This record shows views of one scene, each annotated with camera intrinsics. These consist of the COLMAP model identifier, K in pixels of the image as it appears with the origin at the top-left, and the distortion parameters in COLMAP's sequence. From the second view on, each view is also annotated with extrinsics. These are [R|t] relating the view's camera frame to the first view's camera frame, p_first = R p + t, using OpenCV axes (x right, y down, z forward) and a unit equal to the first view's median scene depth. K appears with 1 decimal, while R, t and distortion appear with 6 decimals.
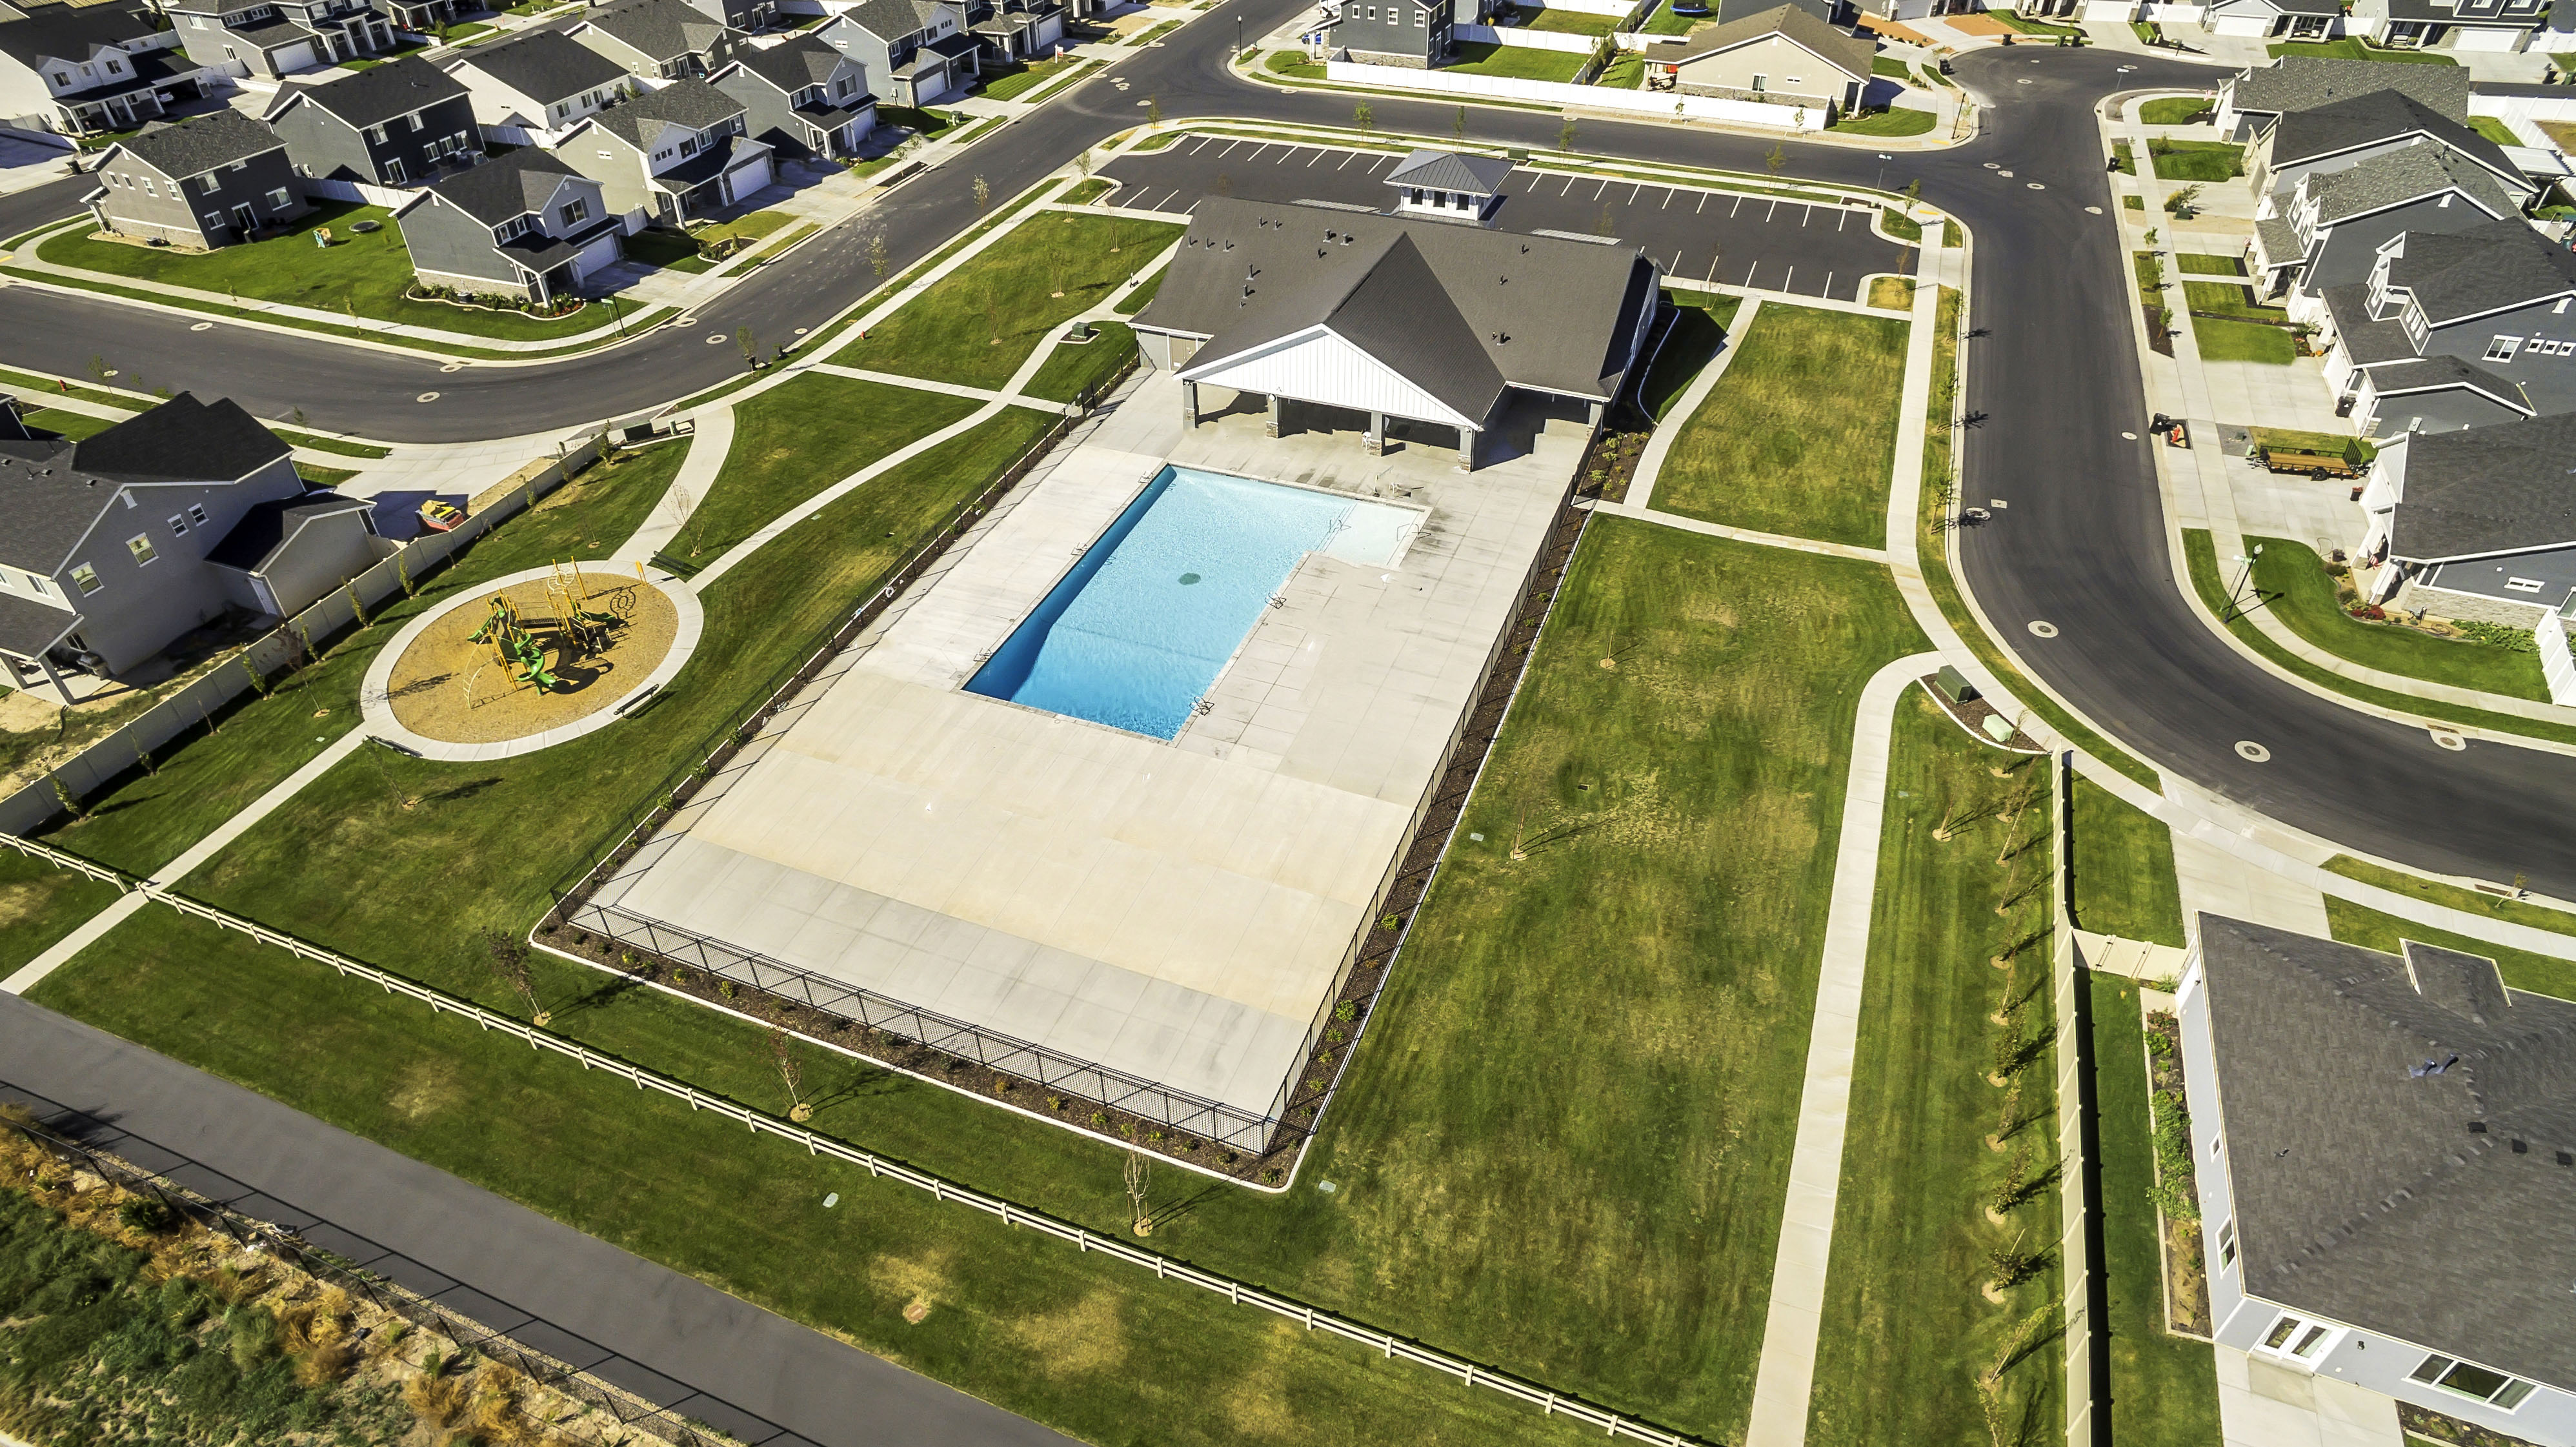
lens RADIAL K [[1514.7, 0, 1268.7], [0, 1514.7, 726.4], [0, 0, 1]] dist [-0.119605, 0.088484]
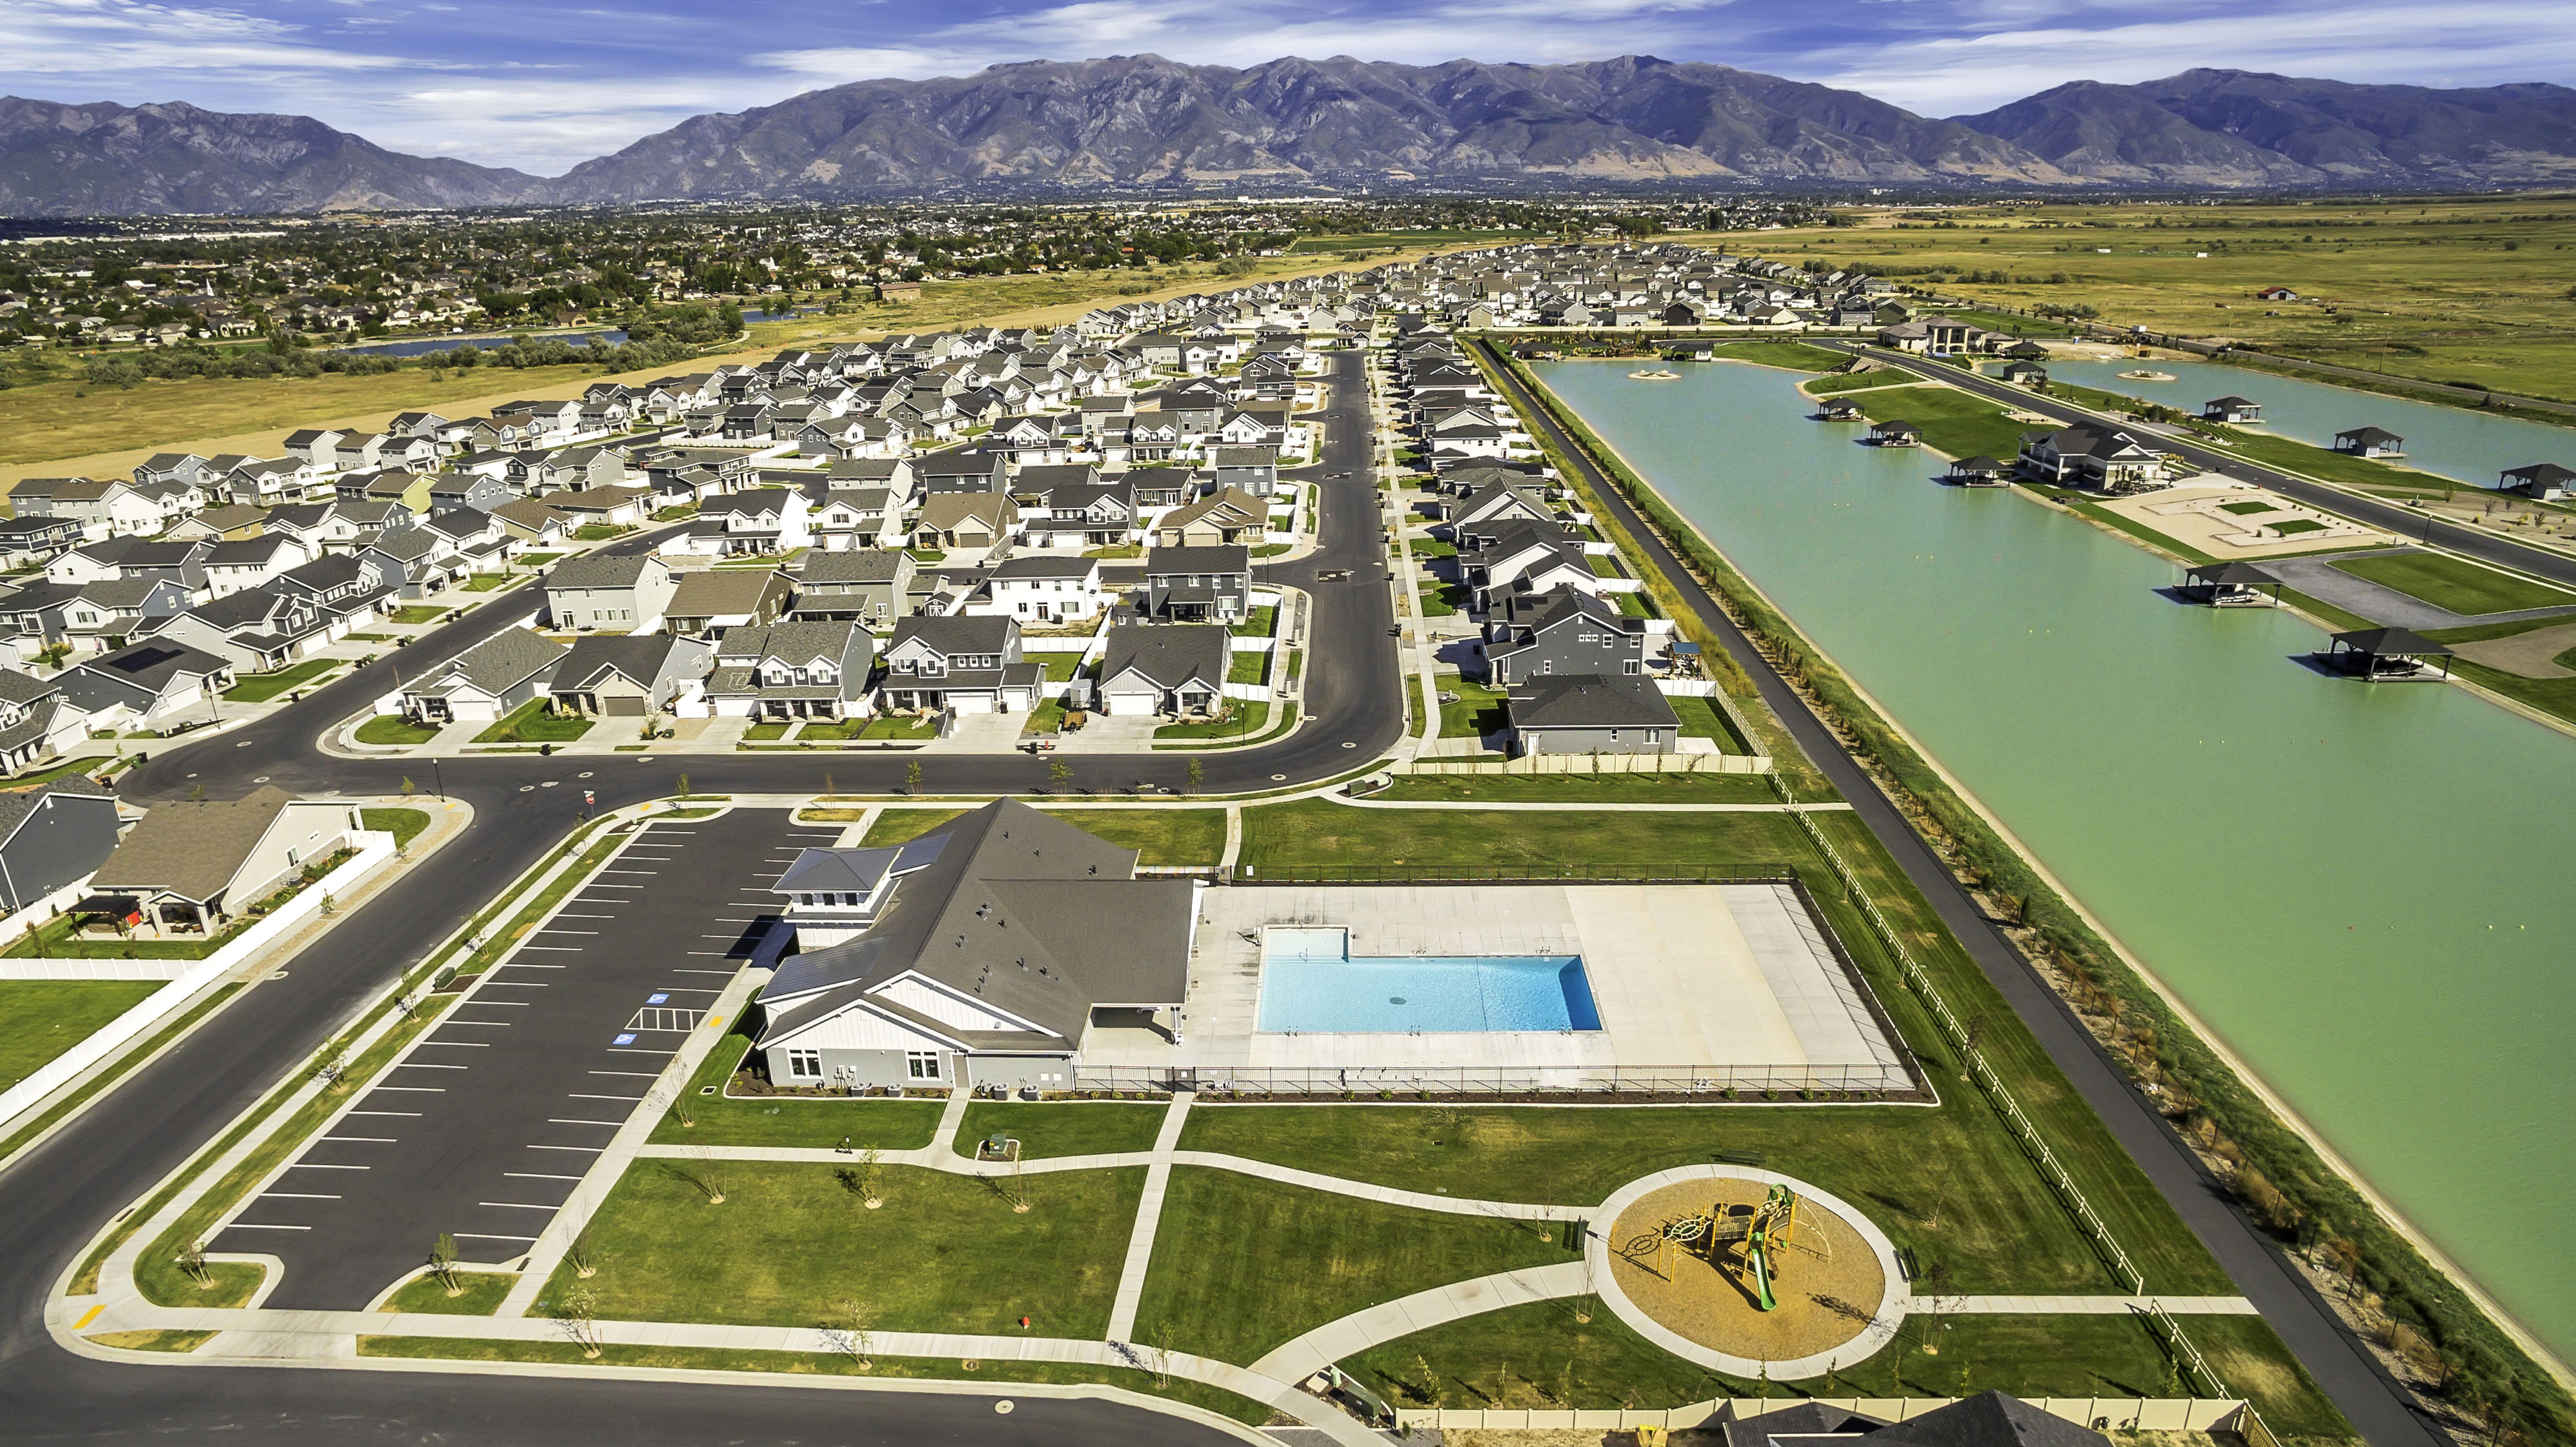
lens RADIAL K [[1514.7, 0, 1268.7], [0, 1514.7, 726.4], [0, 0, 1]] dist [-0.119605, 0.088484]
pose [[-0.324912, -0.297292, 0.897803, -0.797634], [0.608618, 0.660890, 0.439100, -0.638211], [-0.723890, 0.689087, -0.033794, 0.660502]]
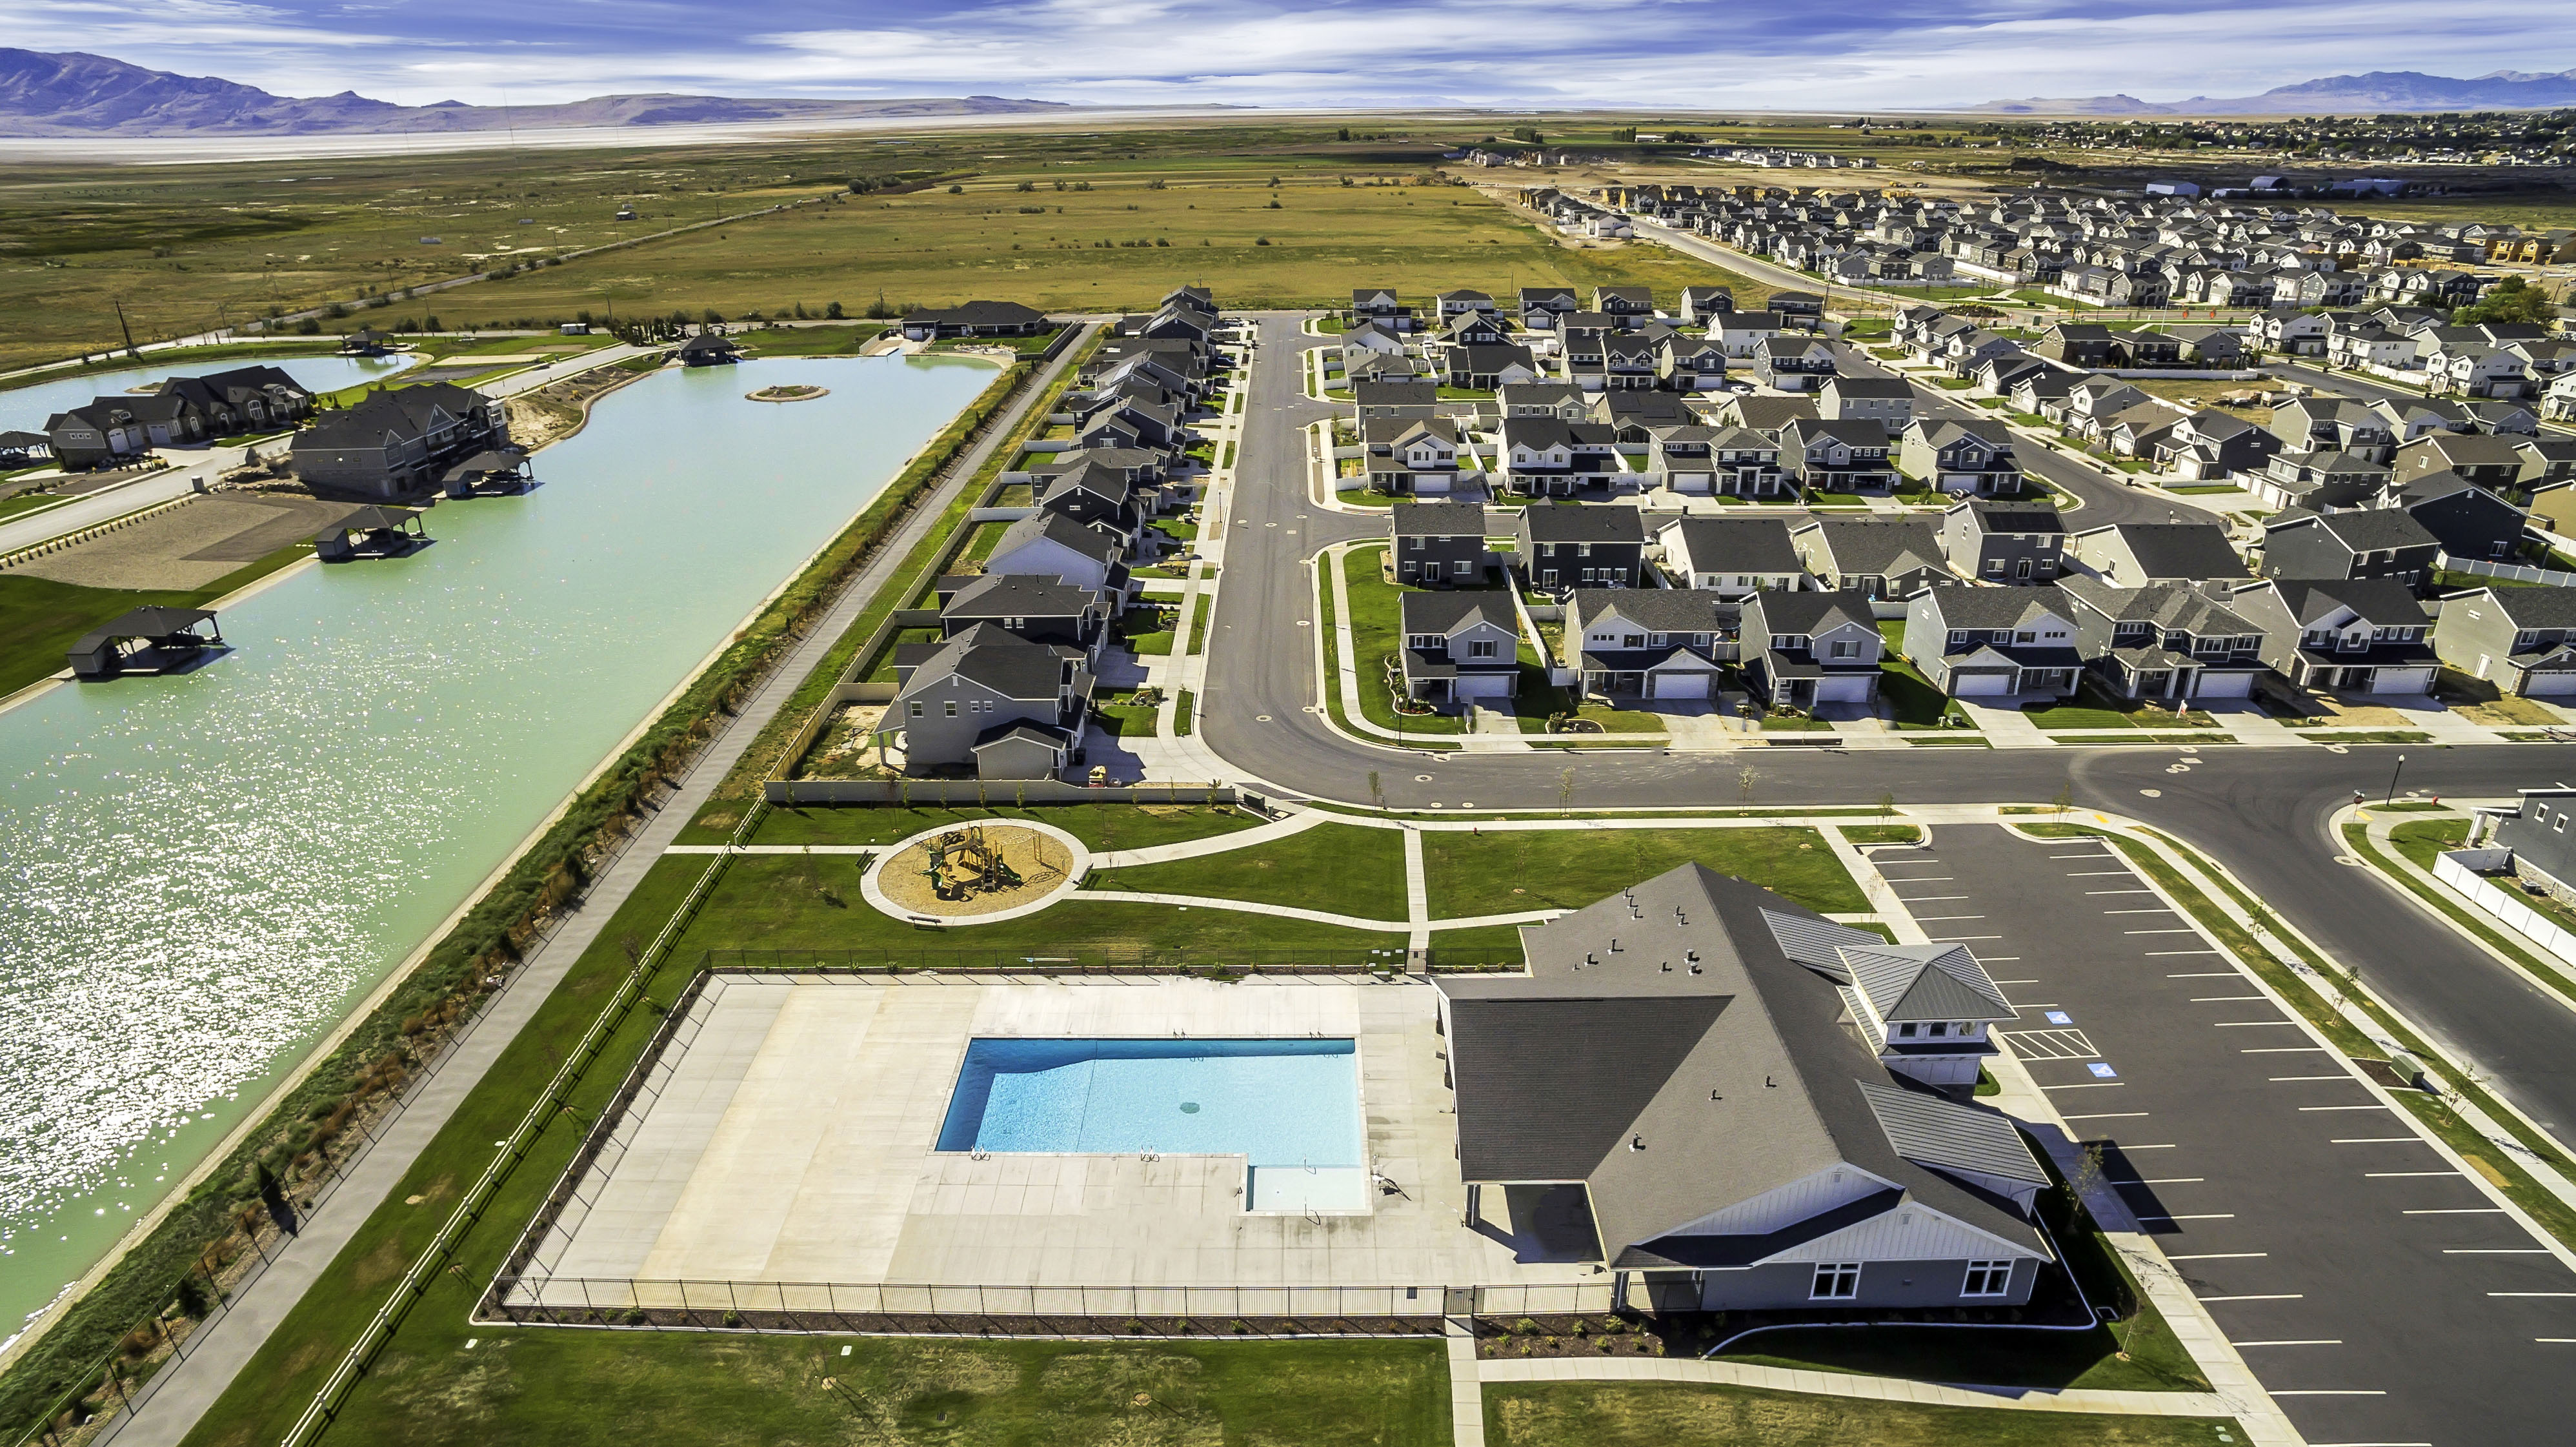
lens RADIAL K [[1514.7, 0, 1268.7], [0, 1514.7, 726.4], [0, 0, 1]] dist [-0.119605, 0.088484]
pose [[0.357828, 0.374481, -0.855408, 0.548545], [-0.573771, 0.810904, 0.114982, -0.330251], [0.736713, 0.449665, 0.505031, 0.253379]]
